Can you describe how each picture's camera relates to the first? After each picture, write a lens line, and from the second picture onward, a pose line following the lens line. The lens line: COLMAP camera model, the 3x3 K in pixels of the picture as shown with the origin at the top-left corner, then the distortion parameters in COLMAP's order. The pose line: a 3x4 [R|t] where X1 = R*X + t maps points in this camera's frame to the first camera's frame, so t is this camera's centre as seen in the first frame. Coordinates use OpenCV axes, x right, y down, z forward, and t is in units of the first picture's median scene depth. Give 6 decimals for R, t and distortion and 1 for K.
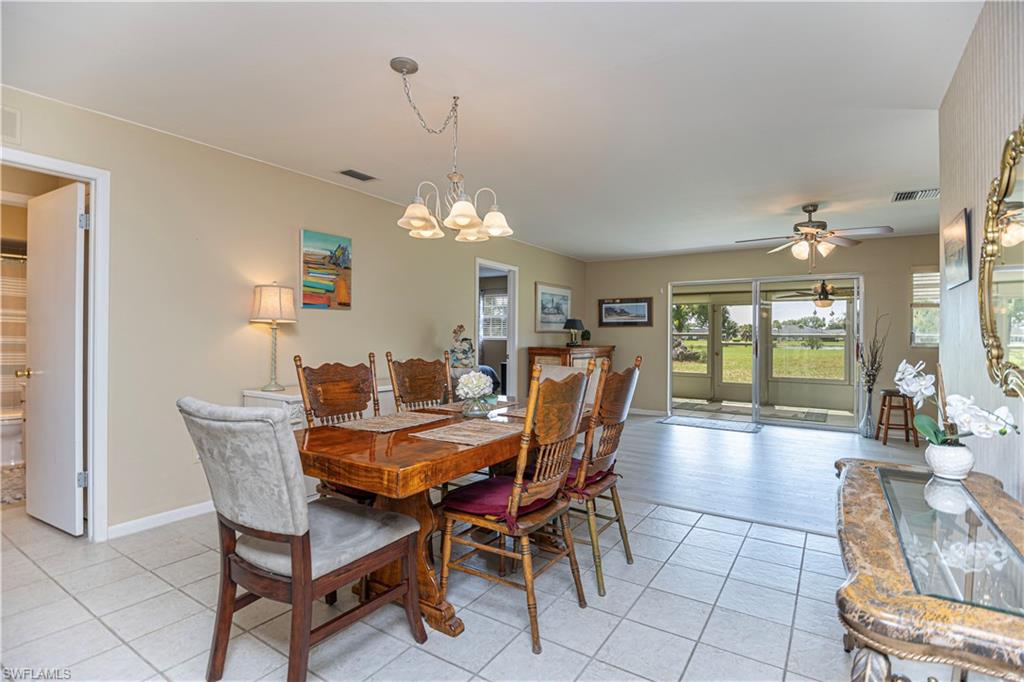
lens RADIAL K [[492.7, 0, 513.0], [0, 492.7, 338.4], [0, 0, 1]] dist [-0.028396, 0.000340]
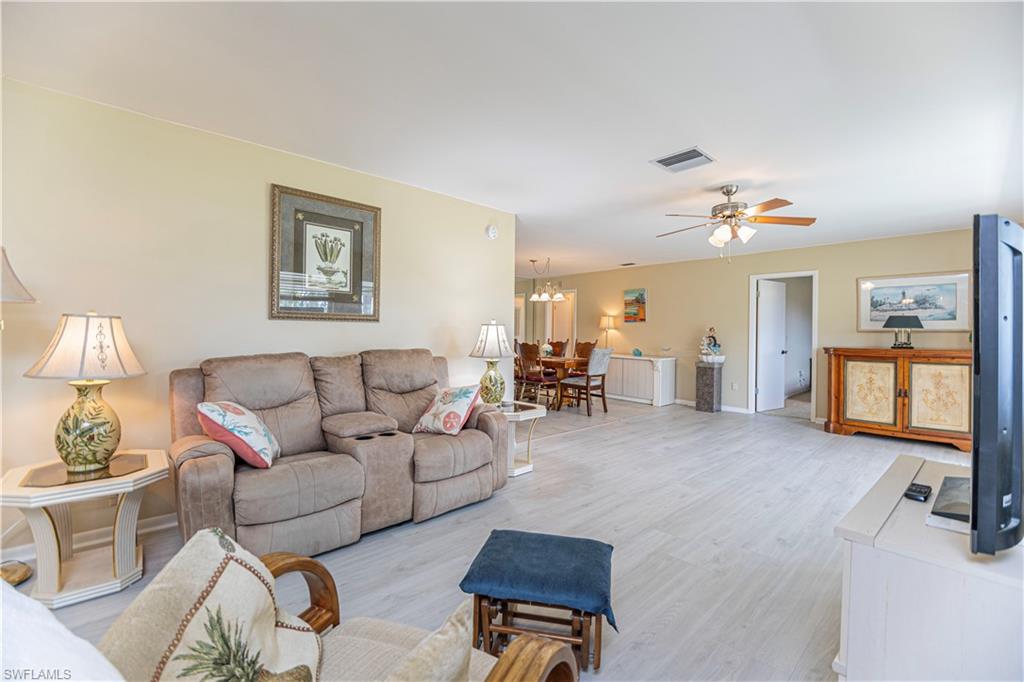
lens RADIAL K [[440.0, 0, 517.0], [0, 440.0, 339.0], [0, 0, 1]] dist [-0.003897, -0.001061]
pose [[-0.205528, 0.006337, -0.978631, 1.751511], [-0.013837, 0.999860, 0.009381, 0.006664], [0.978553, 0.015469, -0.205412, 0.879942]]
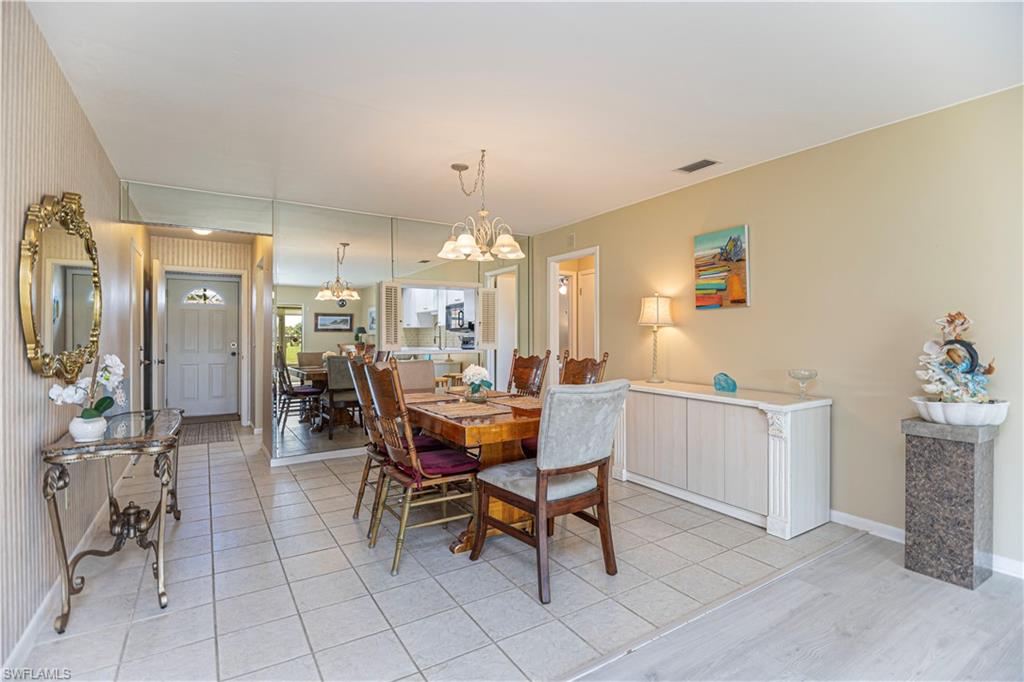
lens RADIAL K [[492.7, 0, 511.6], [0, 492.7, 341.9], [0, 0, 1]] dist [-0.028396, 0.000340]
pose [[-0.392077, 0.001798, -0.919931, 0.659683], [-0.003198, 0.999989, 0.003317, 0.003158], [0.919927, 0.004242, -0.392067, 0.997038]]
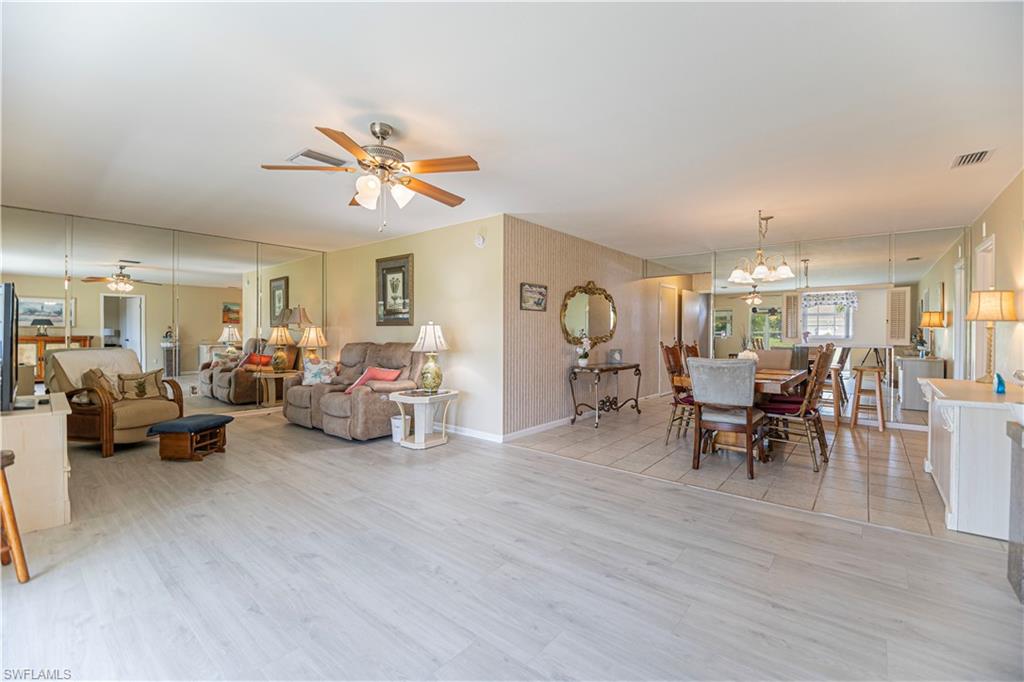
lens RADIAL K [[440.0, 0, 515.9], [0, 440.0, 335.5], [0, 0, 1]] dist [-0.003897, -0.001061]
pose [[-0.994434, -0.007847, 0.105069, 0.435030], [-0.006885, 0.999931, 0.009512, 0.000821], [-0.105136, 0.008735, -0.994419, 1.801437]]
